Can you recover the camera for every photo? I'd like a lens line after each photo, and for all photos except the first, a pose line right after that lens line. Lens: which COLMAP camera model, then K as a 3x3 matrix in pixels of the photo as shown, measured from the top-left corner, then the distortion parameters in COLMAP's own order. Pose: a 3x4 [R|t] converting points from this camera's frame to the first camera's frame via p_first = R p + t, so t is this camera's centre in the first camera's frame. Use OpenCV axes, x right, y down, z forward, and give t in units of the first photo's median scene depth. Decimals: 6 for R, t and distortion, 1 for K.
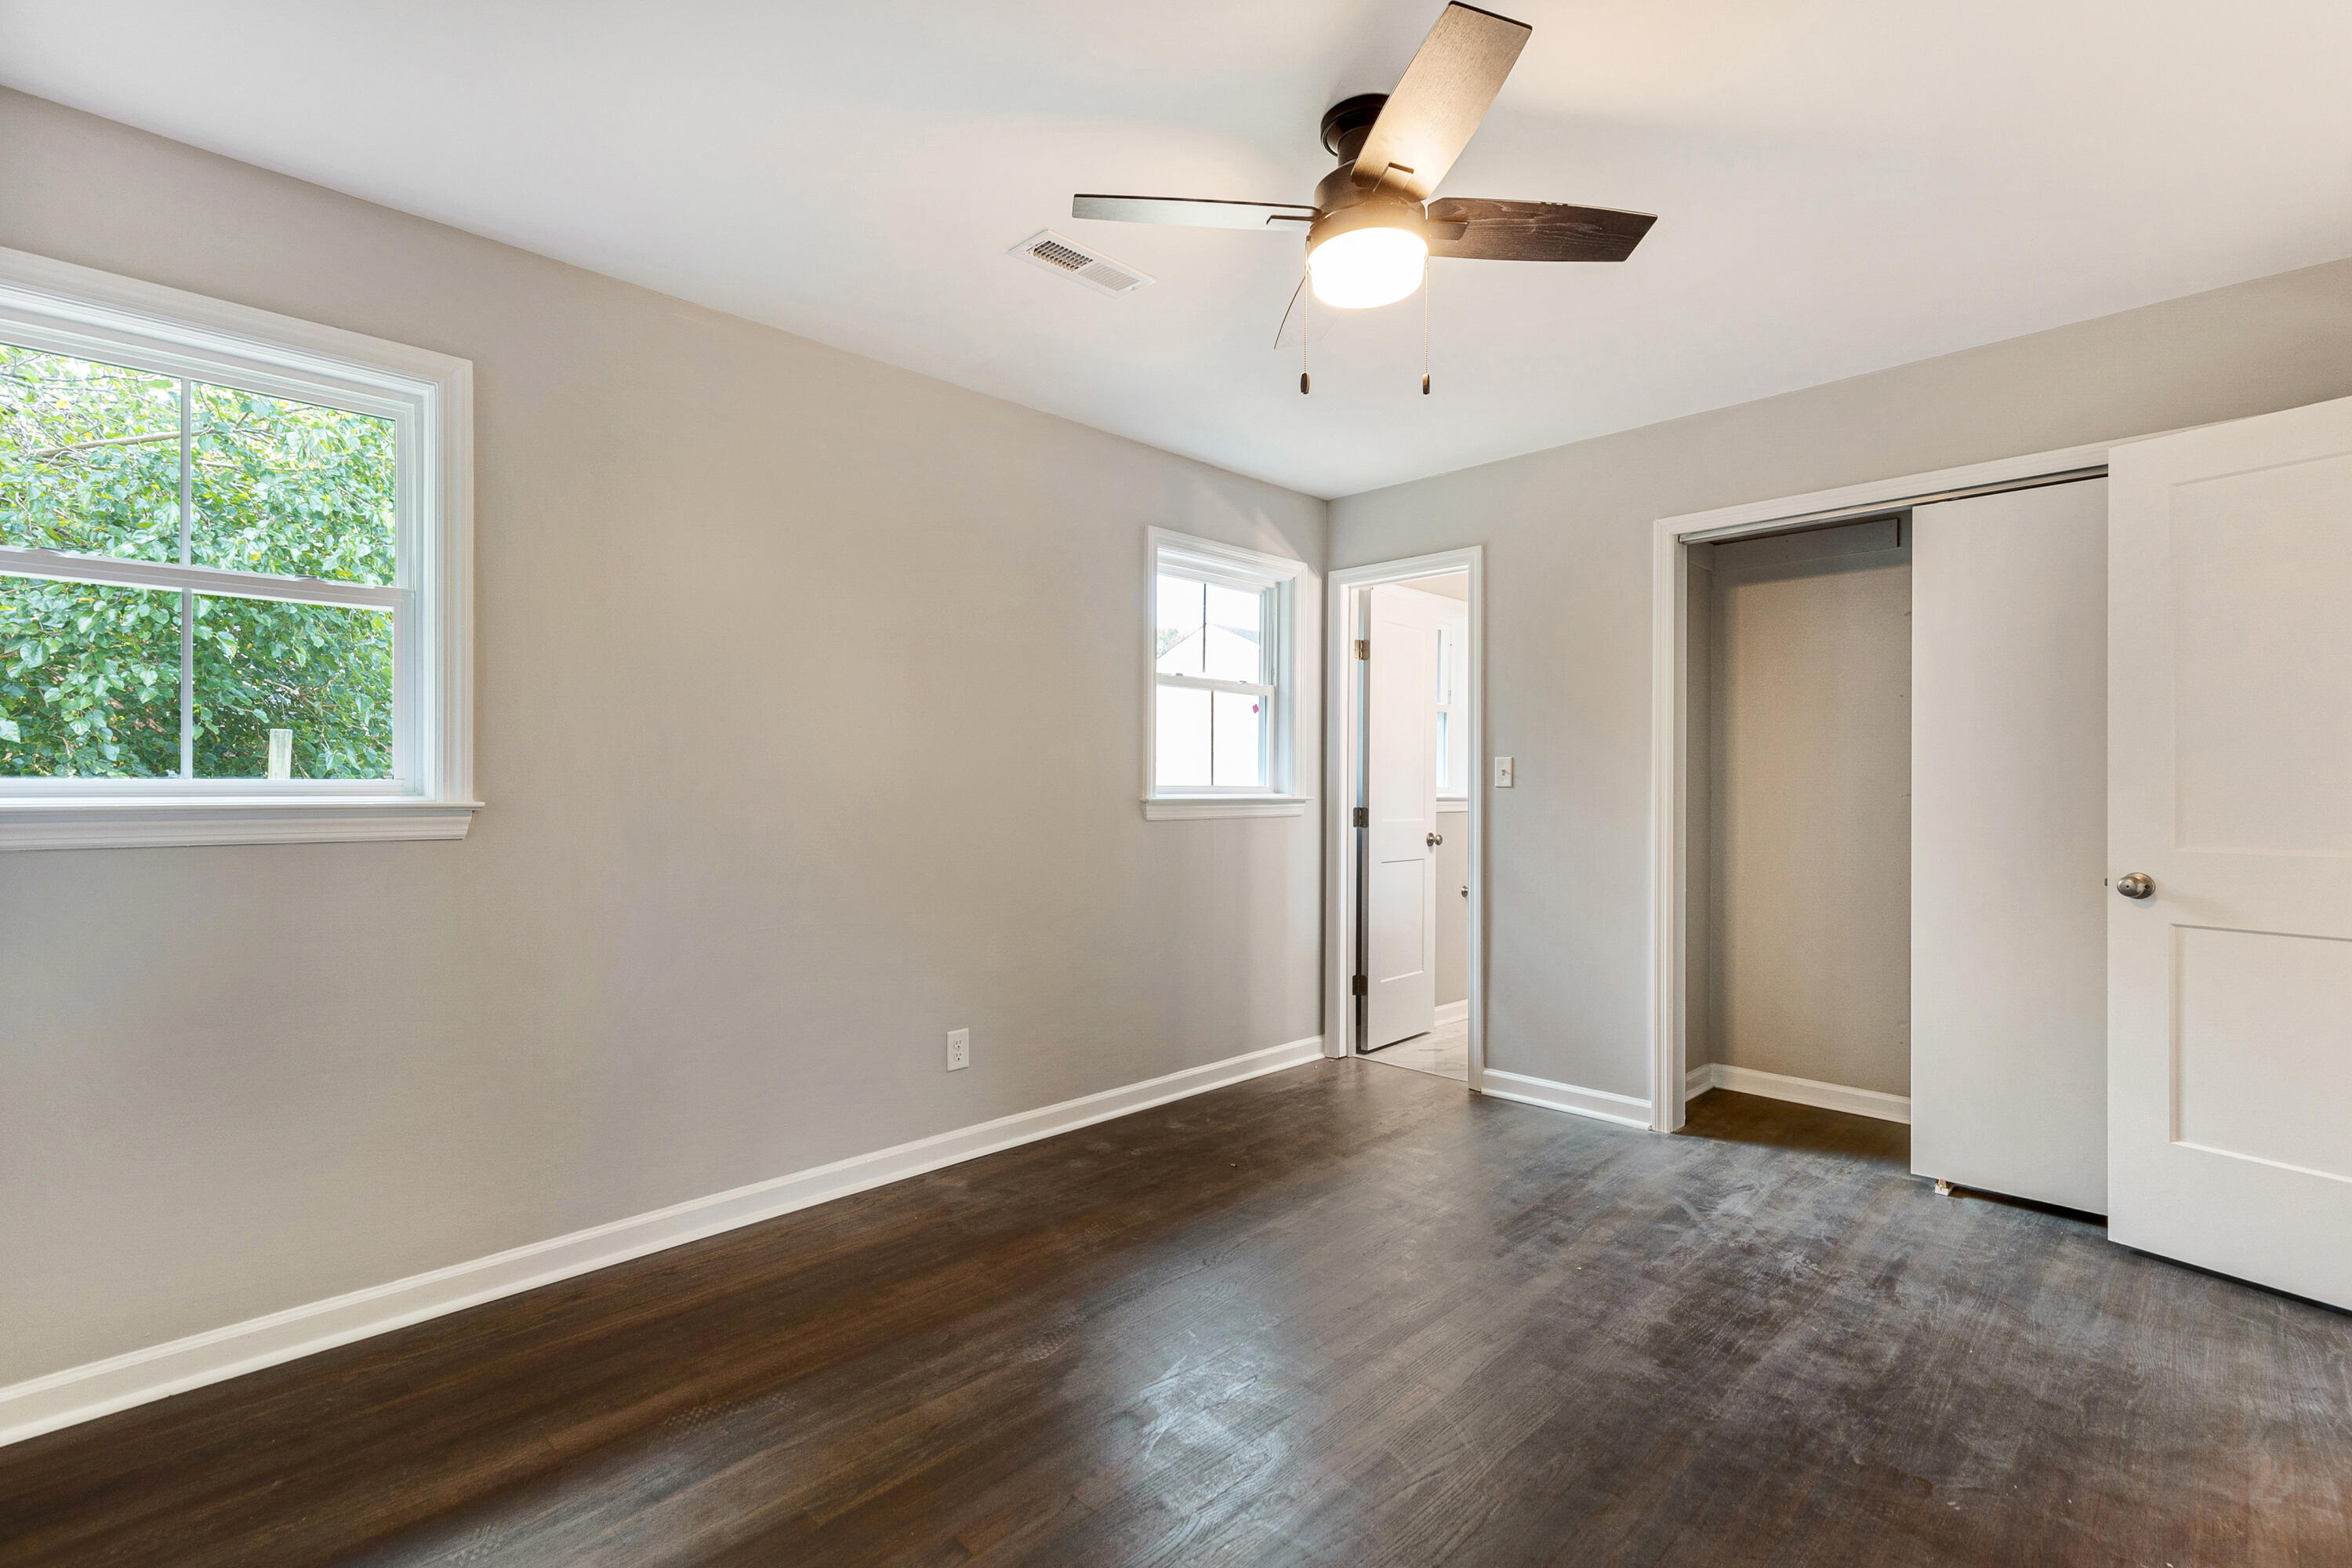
lens RADIAL K [[1067.9, 0, 1191.8], [0, 1067.9, 789.5], [0, 0, 1]] dist [0.007764, -0.001516]
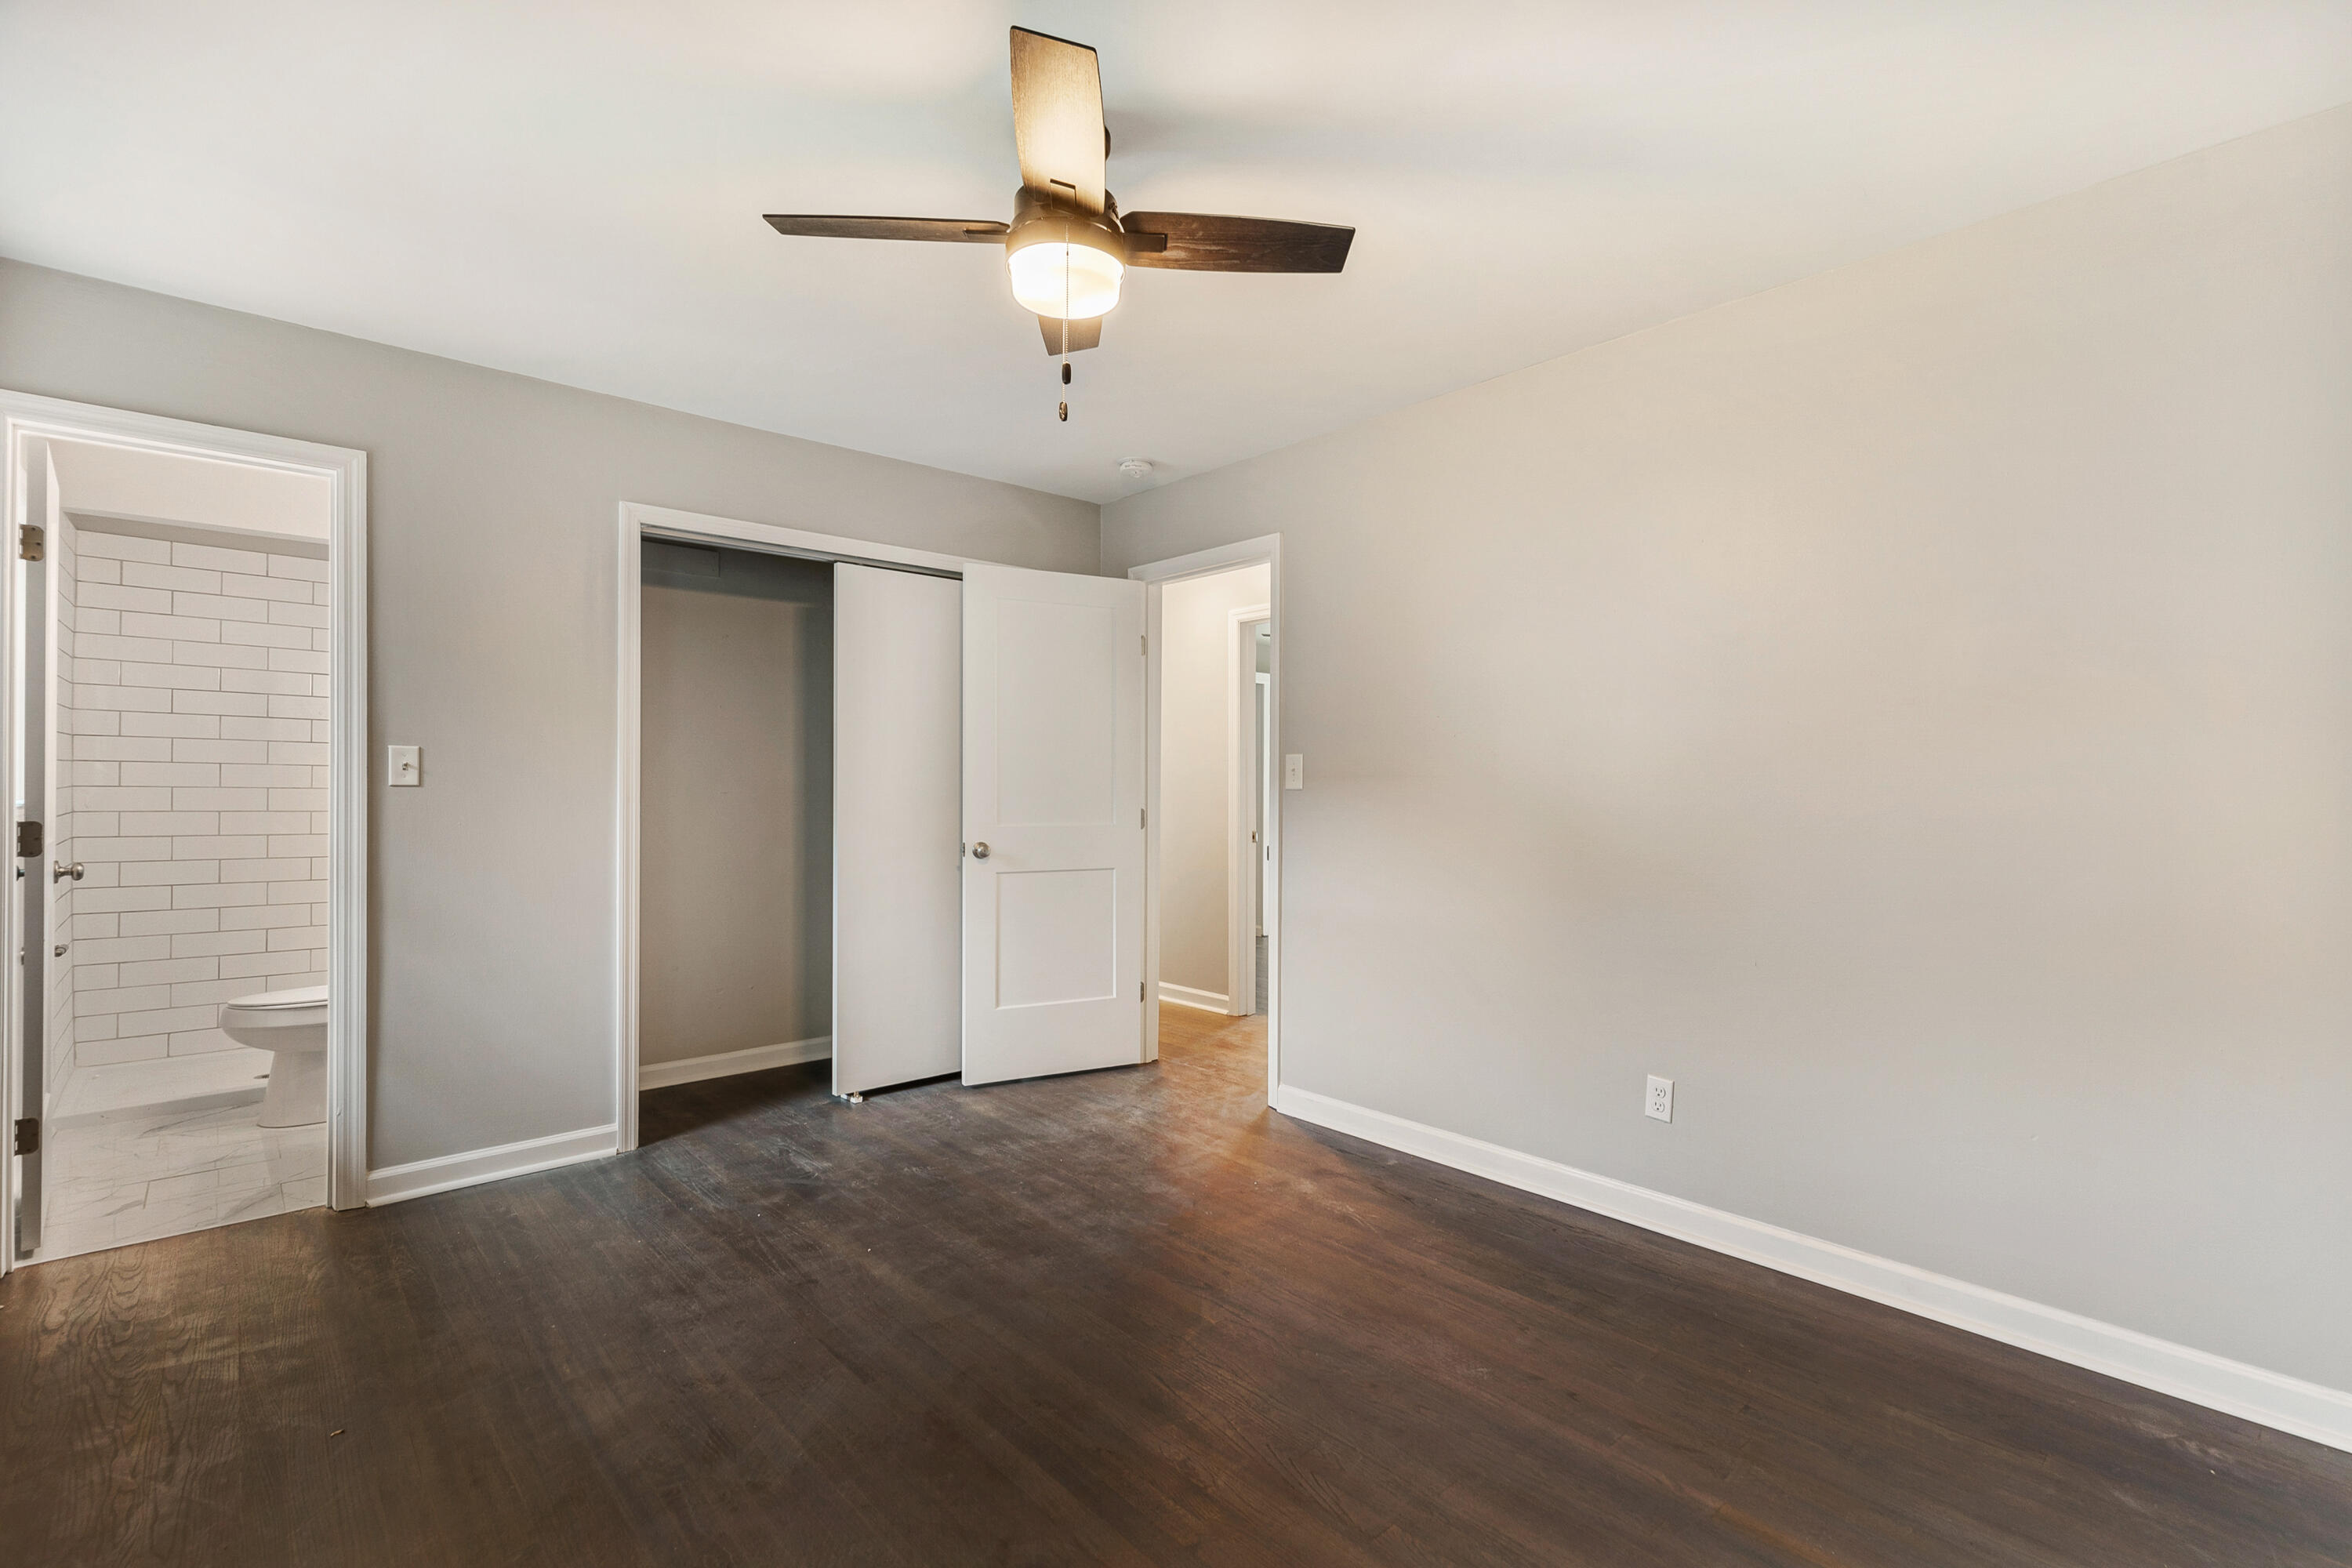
lens RADIAL K [[1067.9, 0, 1162.0], [0, 1067.9, 788.6], [0, 0, 1]] dist [0.007764, -0.001516]
pose [[0.068761, -0.003711, 0.997626, -0.587476], [-0.000596, 0.999993, 0.003761, -0.004741], [-0.997633, -0.000853, 0.068758, 0.578898]]
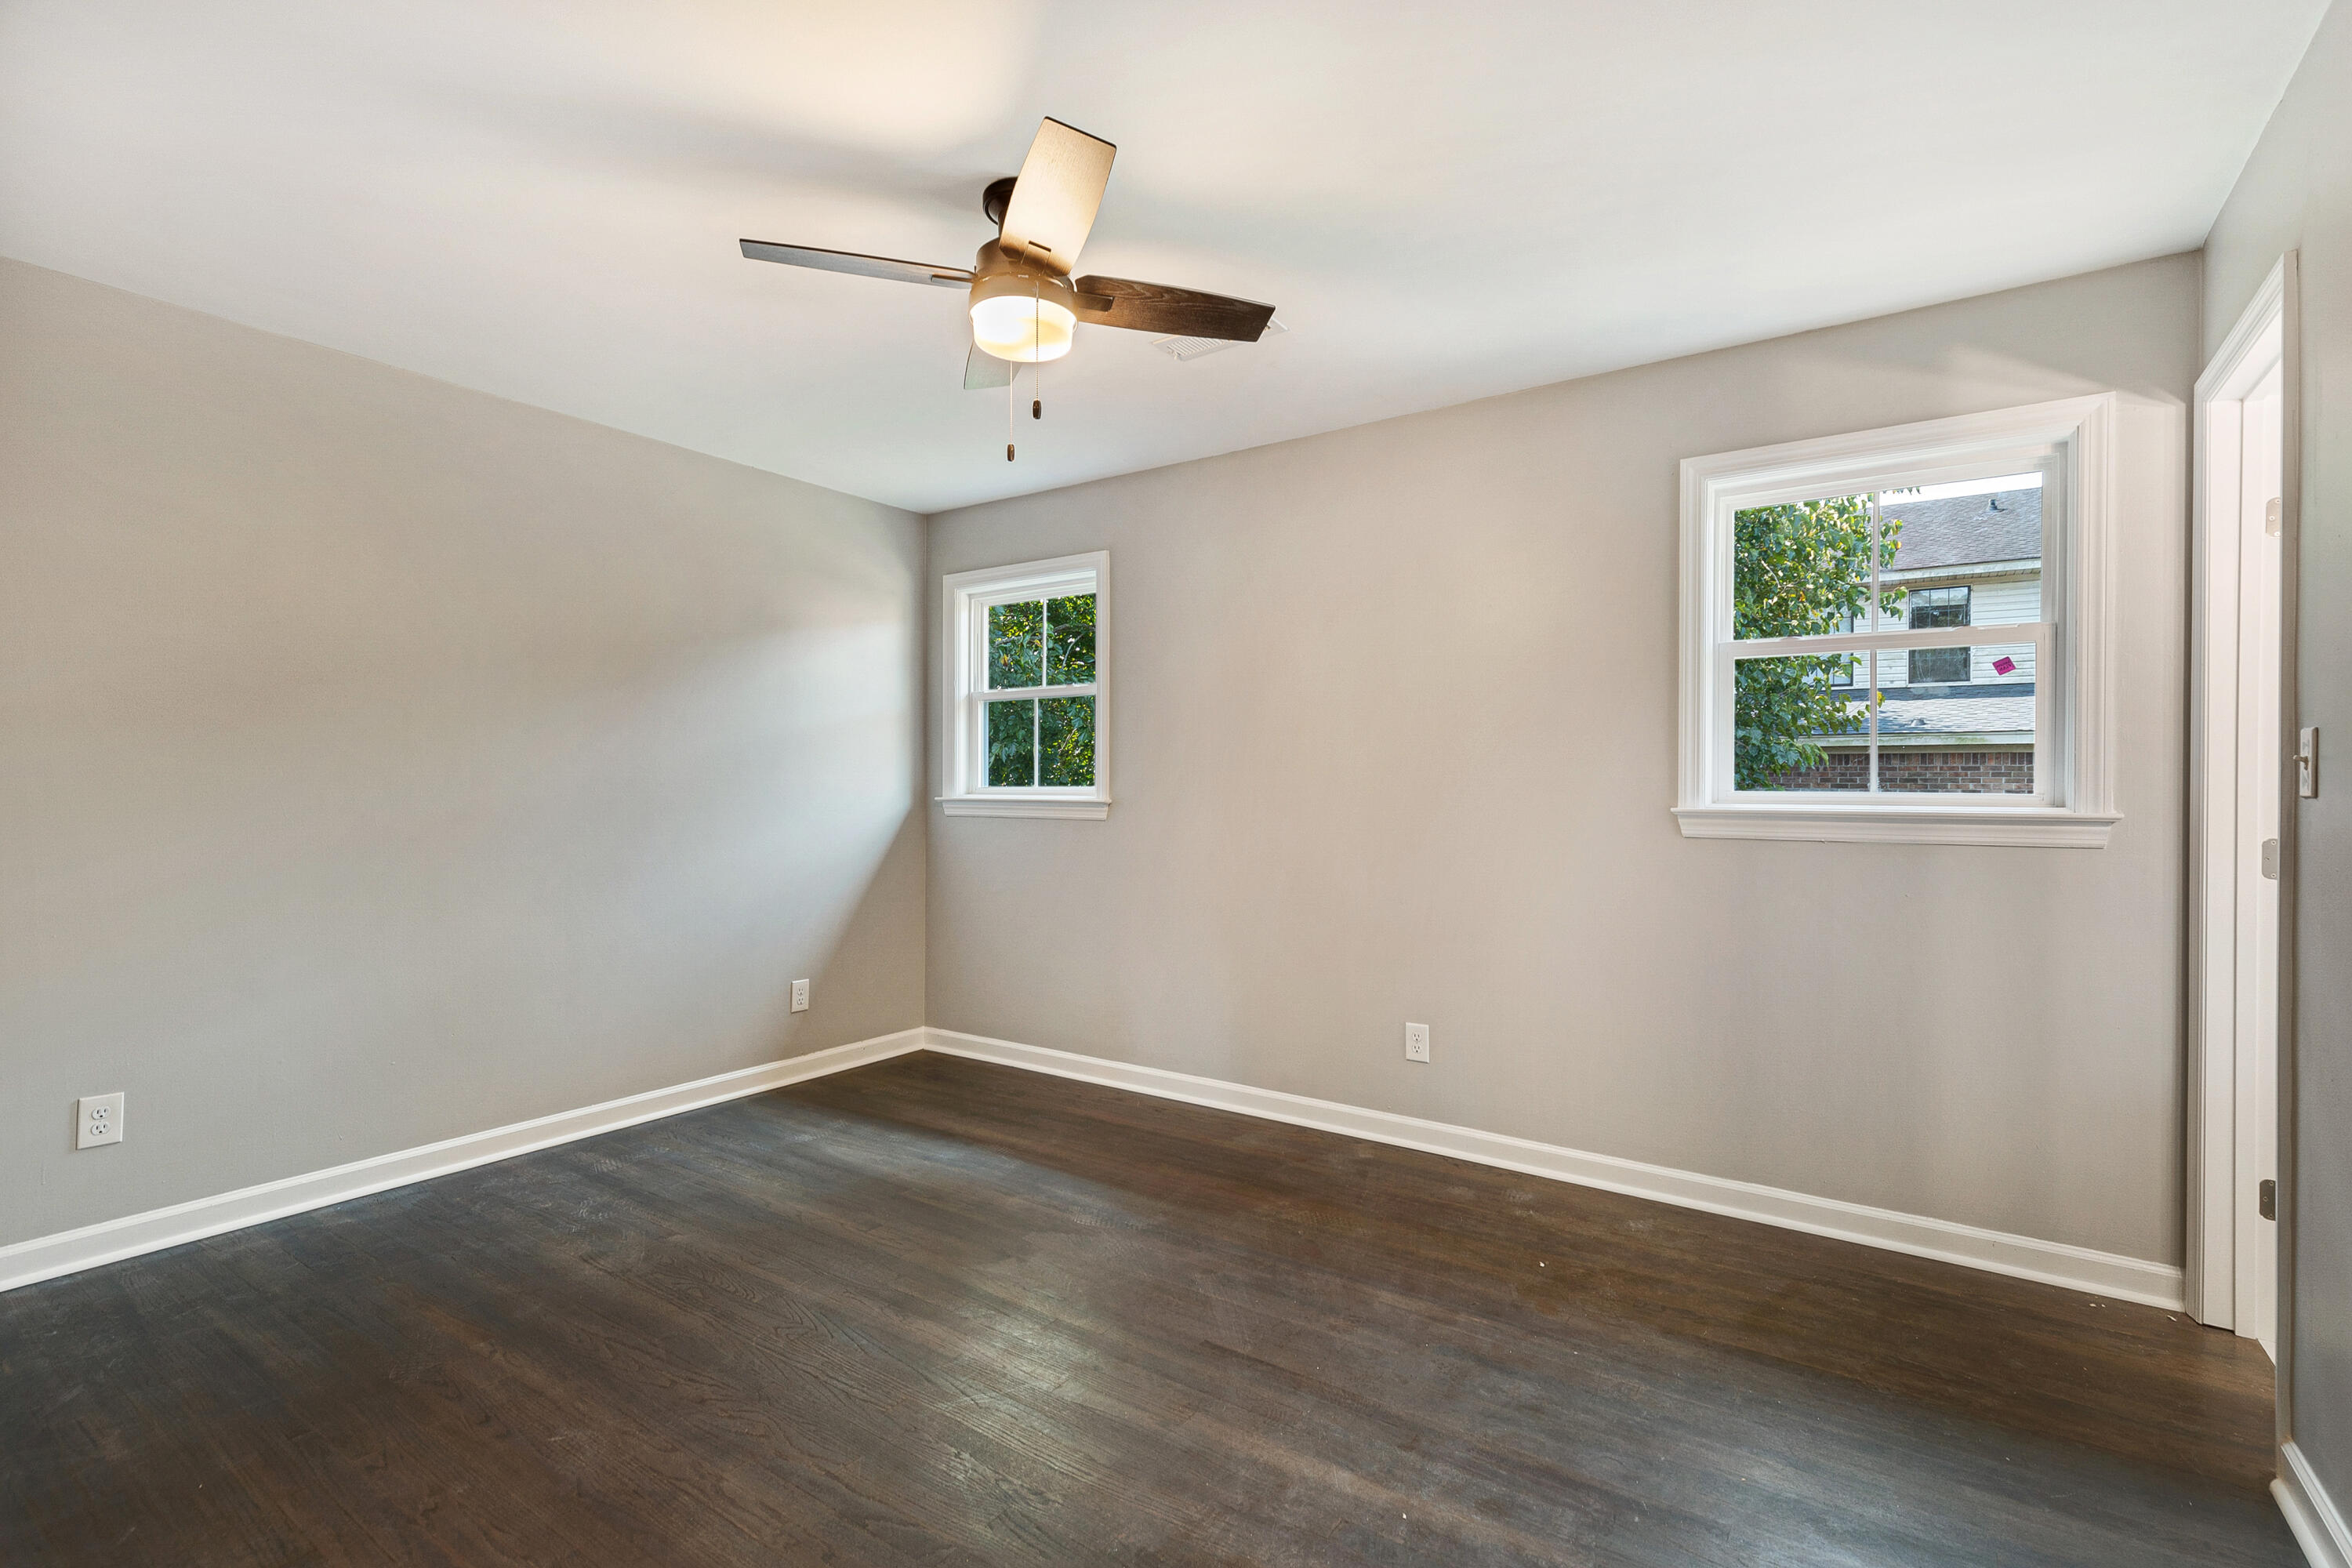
lens RADIAL K [[1067.9, 0, 1165.3], [0, 1067.9, 791.5], [0, 0, 1]] dist [0.007764, -0.001516]
pose [[0.167323, -0.000118, -0.985902, 0.892947], [-0.008339, 0.999964, -0.001535, -0.000057], [0.985867, 0.008478, 0.167316, 0.664431]]
